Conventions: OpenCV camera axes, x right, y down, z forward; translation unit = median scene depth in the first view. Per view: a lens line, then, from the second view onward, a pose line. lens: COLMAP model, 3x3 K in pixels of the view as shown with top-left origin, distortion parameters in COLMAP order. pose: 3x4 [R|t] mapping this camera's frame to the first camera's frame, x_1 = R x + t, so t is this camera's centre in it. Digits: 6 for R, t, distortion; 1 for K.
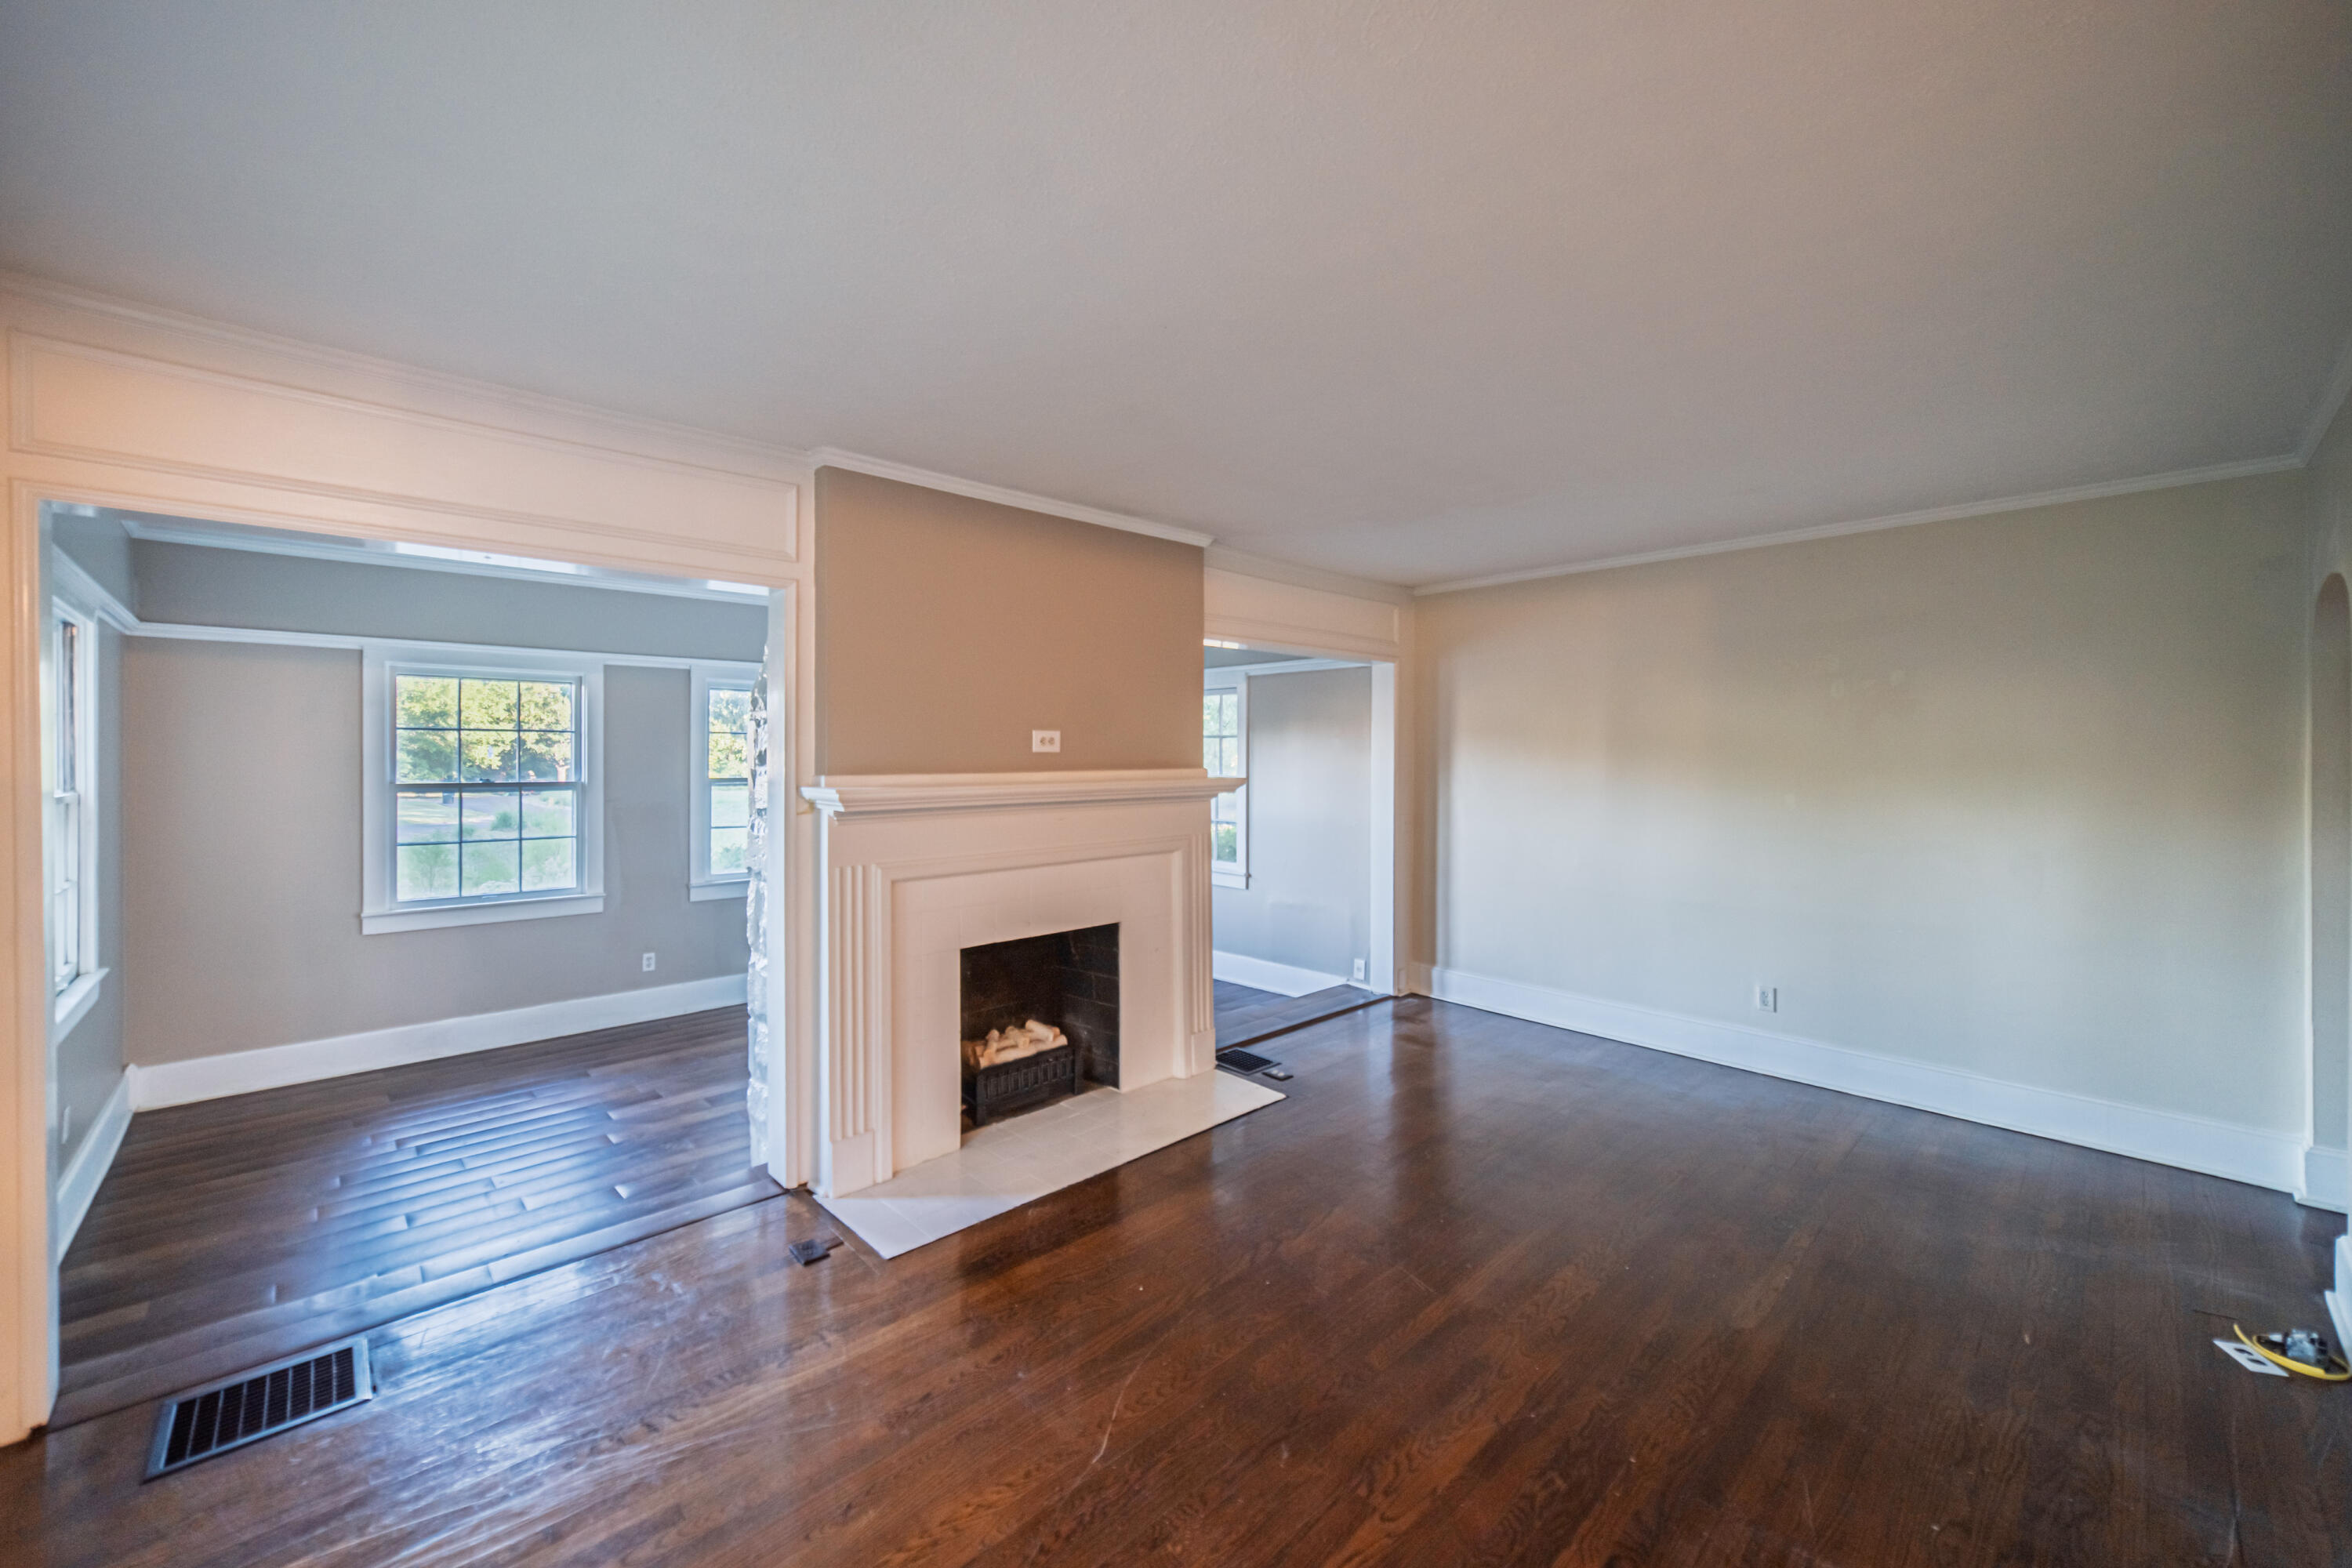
lens RADIAL K [[913.0, 0, 1181.6], [0, 913.0, 748.0], [0, 0, 1]] dist [-0.000570, -0.000041]
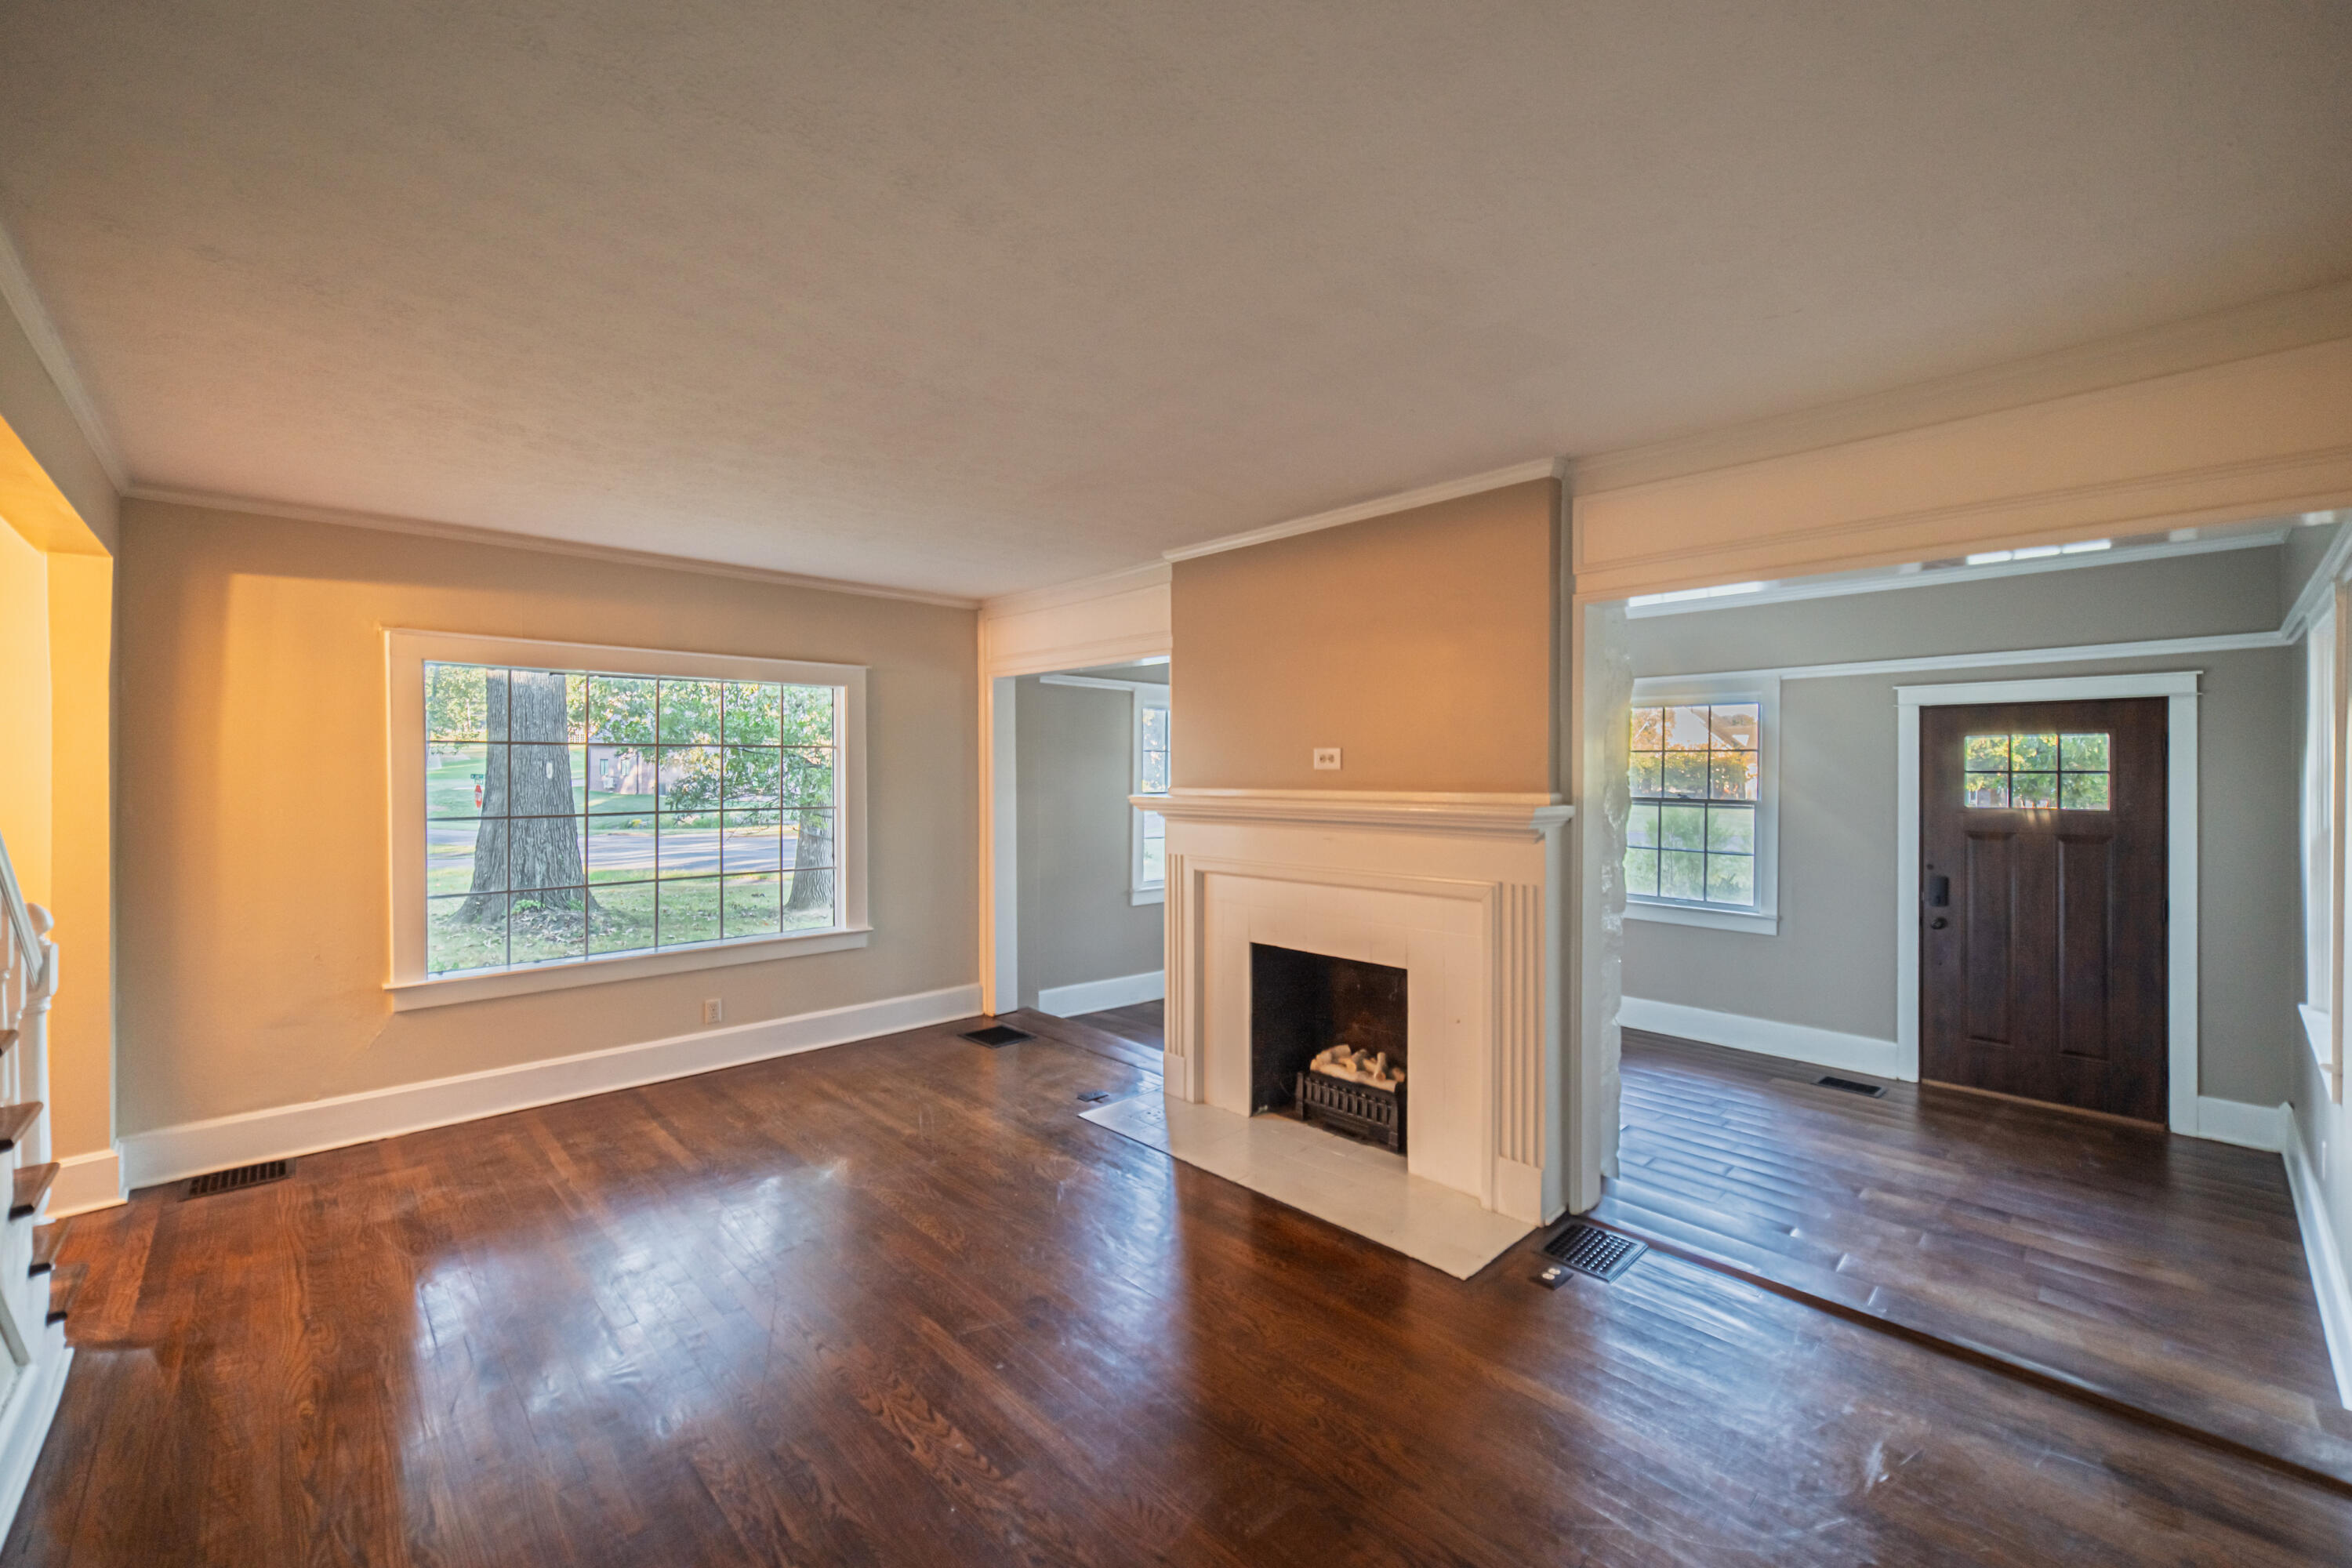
lens RADIAL K [[948.7, 0, 1179.6], [0, 948.7, 765.4], [0, 0, 1]] dist [-0.001499, 0.000120]
pose [[-0.004107, -0.001429, -0.999991, 0.799888], [-0.001223, 0.999998, -0.001424, 0.001478], [0.999991, 0.001217, -0.004109, 0.772963]]
